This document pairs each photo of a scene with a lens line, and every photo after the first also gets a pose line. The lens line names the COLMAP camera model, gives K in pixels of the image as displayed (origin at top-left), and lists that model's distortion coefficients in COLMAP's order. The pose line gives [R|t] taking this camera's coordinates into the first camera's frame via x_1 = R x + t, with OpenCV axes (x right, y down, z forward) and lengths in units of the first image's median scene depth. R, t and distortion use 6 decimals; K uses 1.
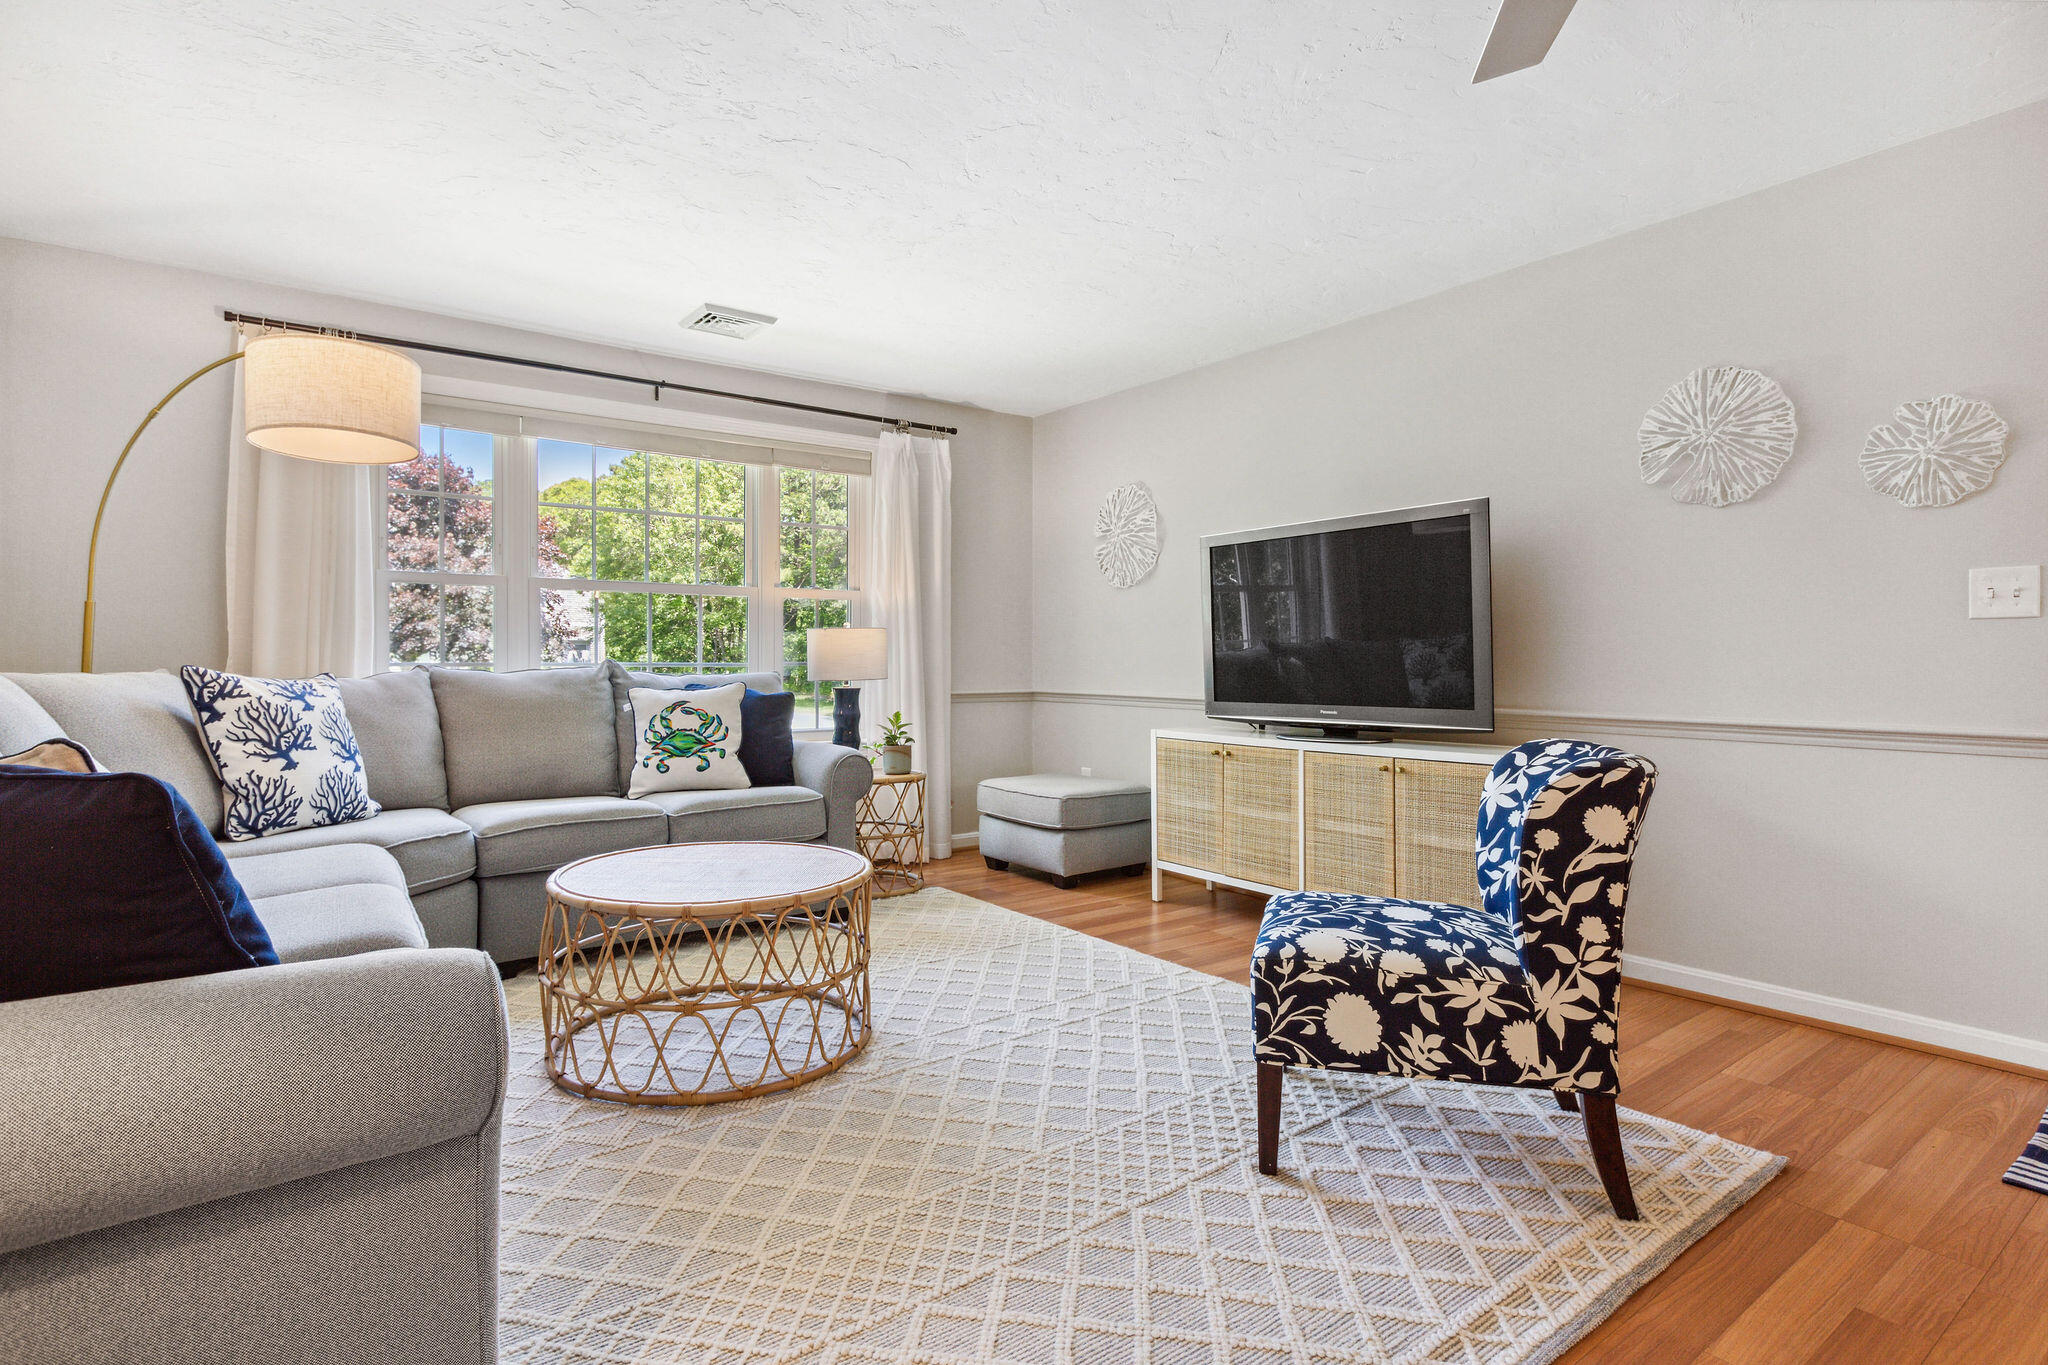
lens RADIAL K [[1016.8, 0, 1034.0], [0, 1016.8, 662.7], [0, 0, 1]] dist [0.012866, -0.002091]
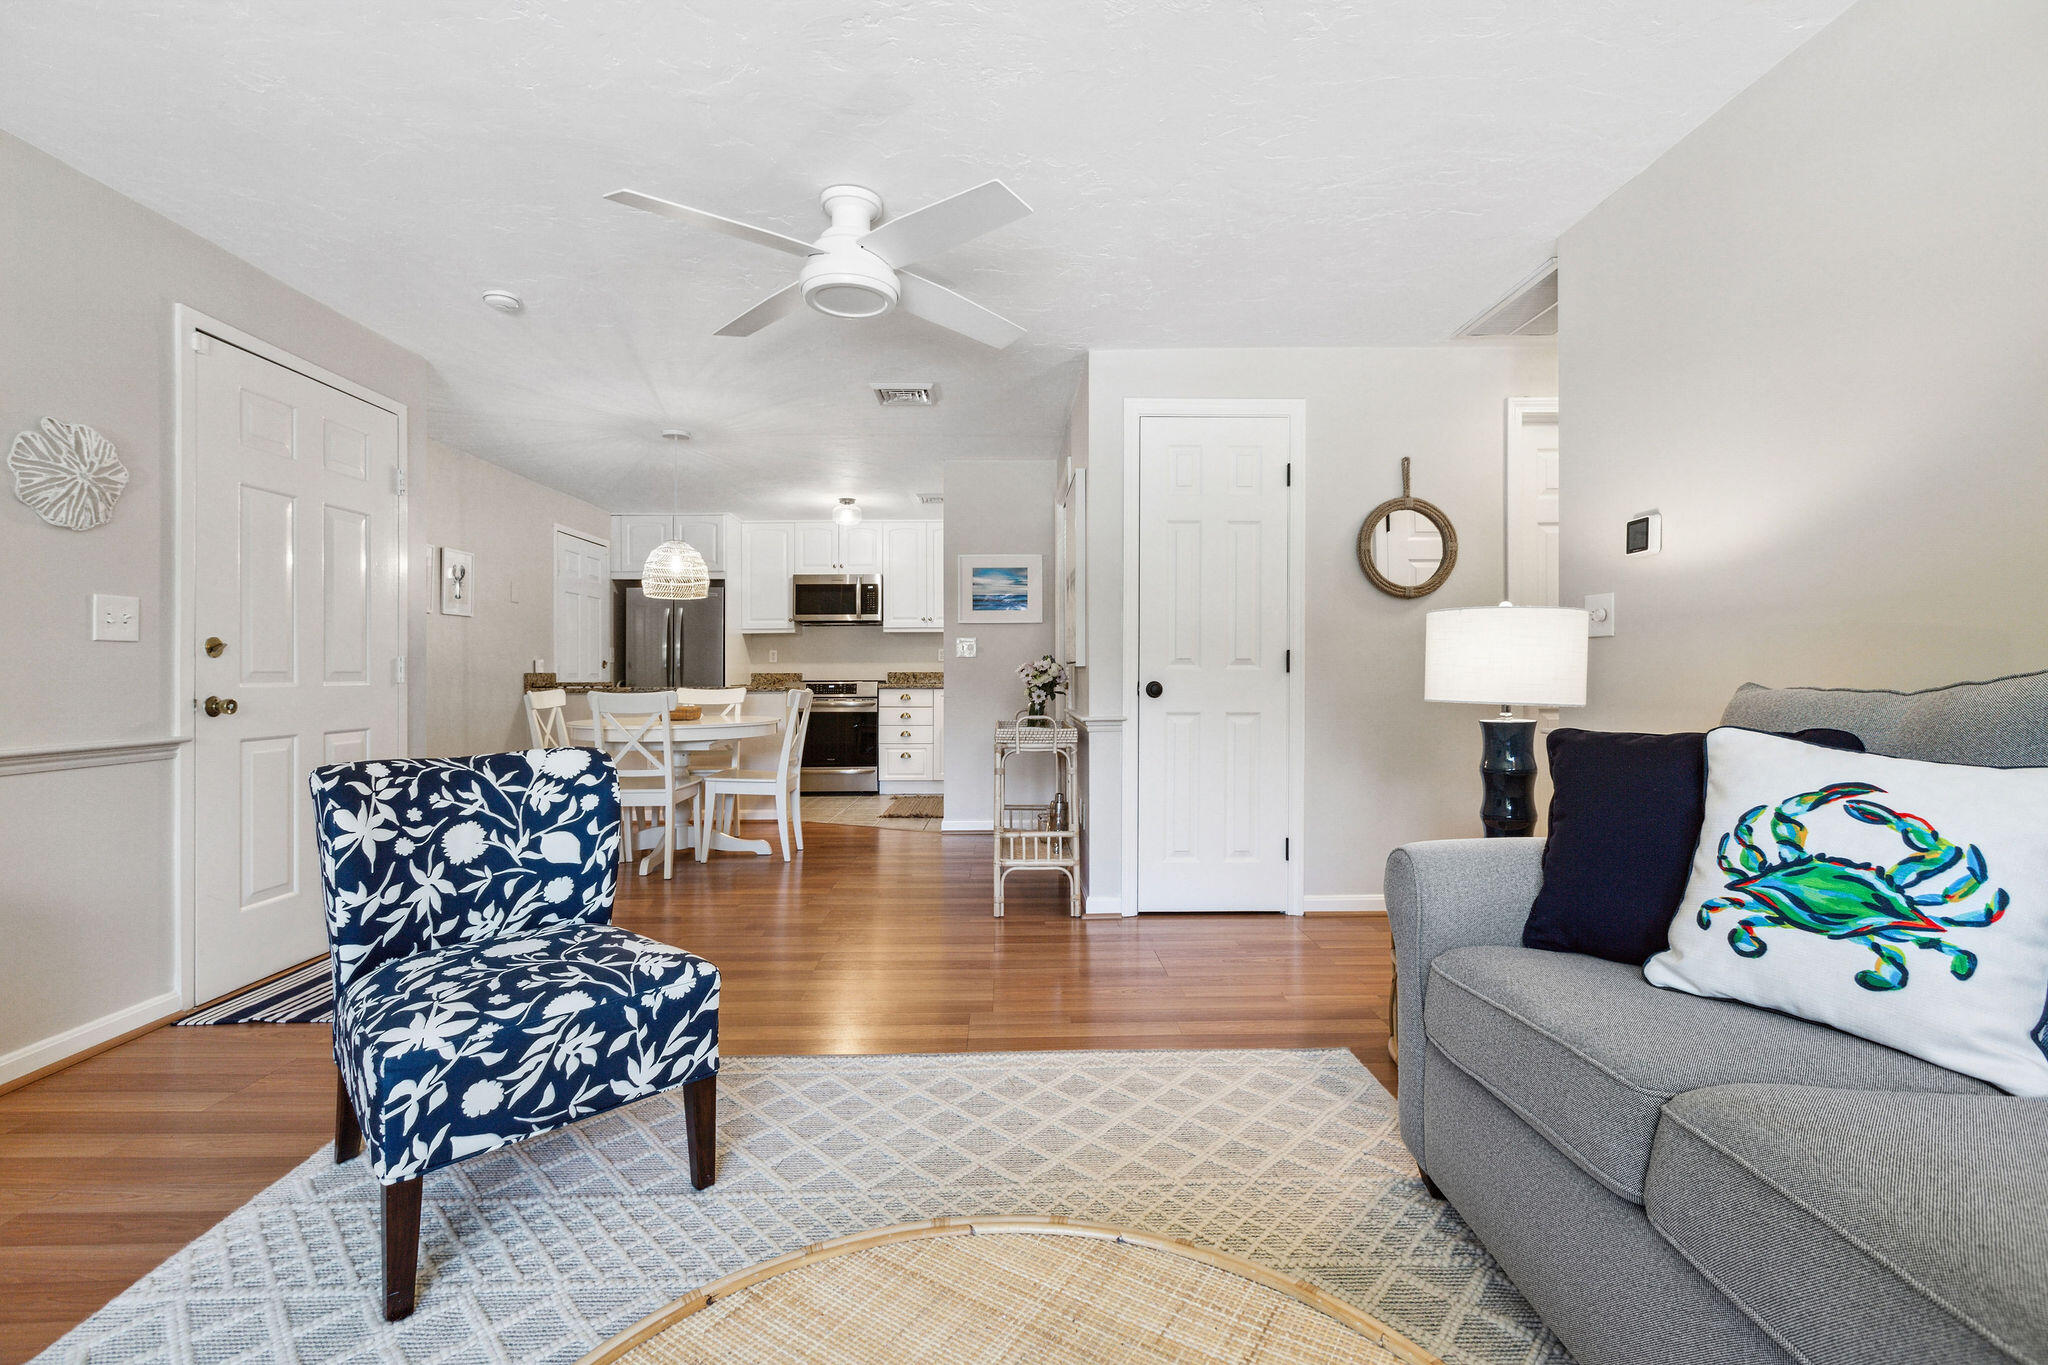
lens RADIAL K [[904.0, 0, 1024.5], [0, 904.0, 657.8], [0, 0, 1]] dist [-0.003103, -0.000579]
pose [[-0.827191, 0.013464, 0.561759, -0.510020], [0.009715, 0.999906, -0.009660, -0.009353], [-0.561837, -0.002534, -0.827244, 1.524078]]
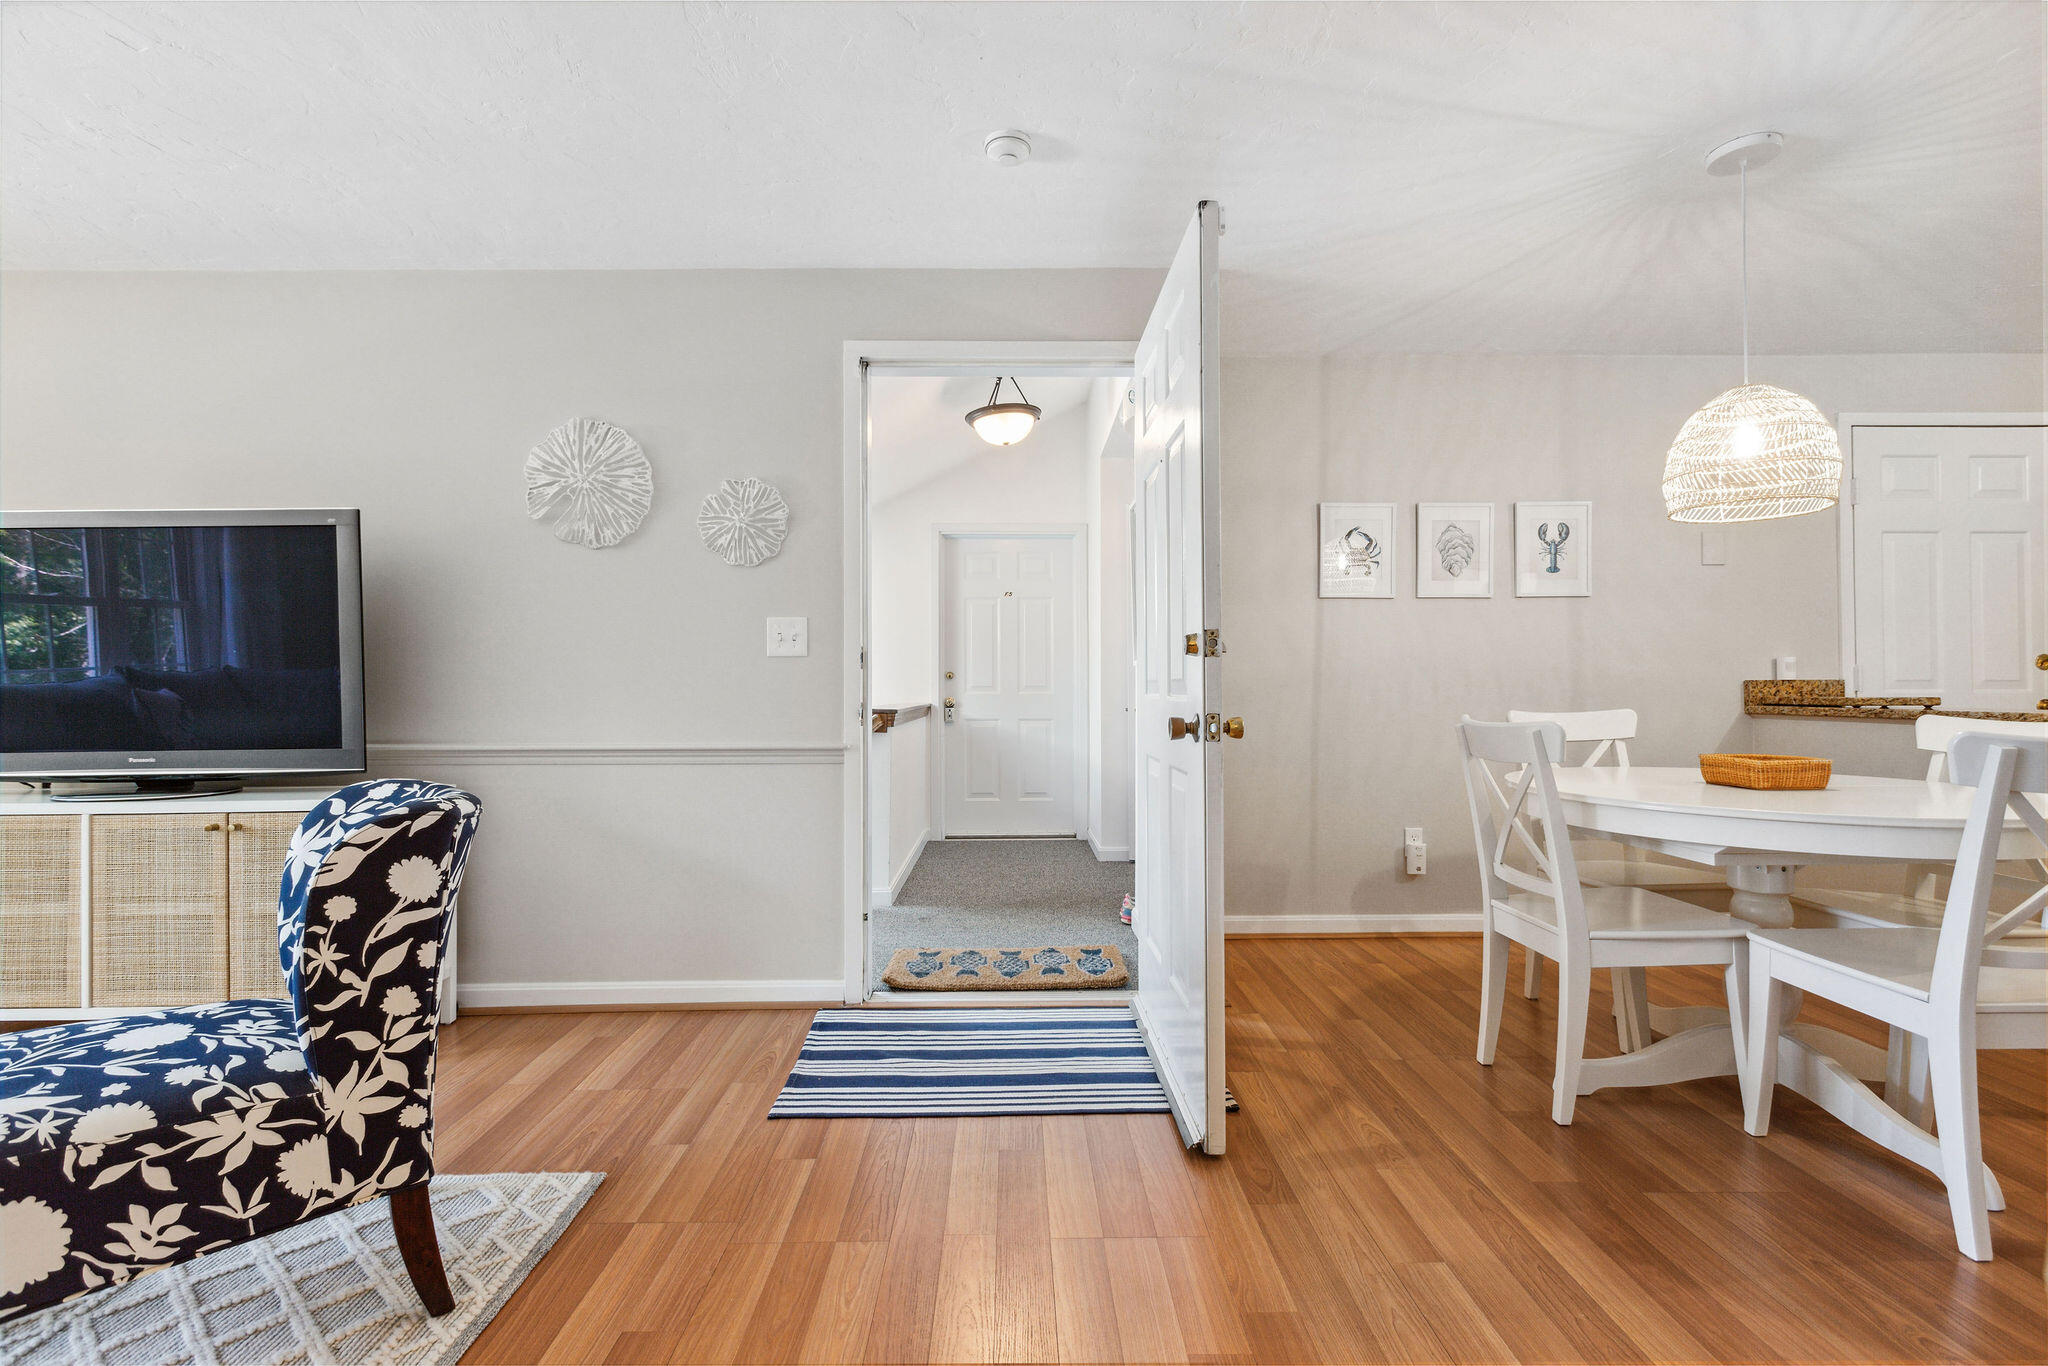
lens RADIAL K [[919.7, 0, 1007.3], [0, 919.7, 674.4], [0, 0, 1]] dist [-0.001080, -0.000427]
pose [[0.582236, 0.007003, 0.812990, 0.193558], [0.009119, 0.999844, -0.015143, 0.000158], [-0.812969, 0.016231, 0.582081, 0.113481]]
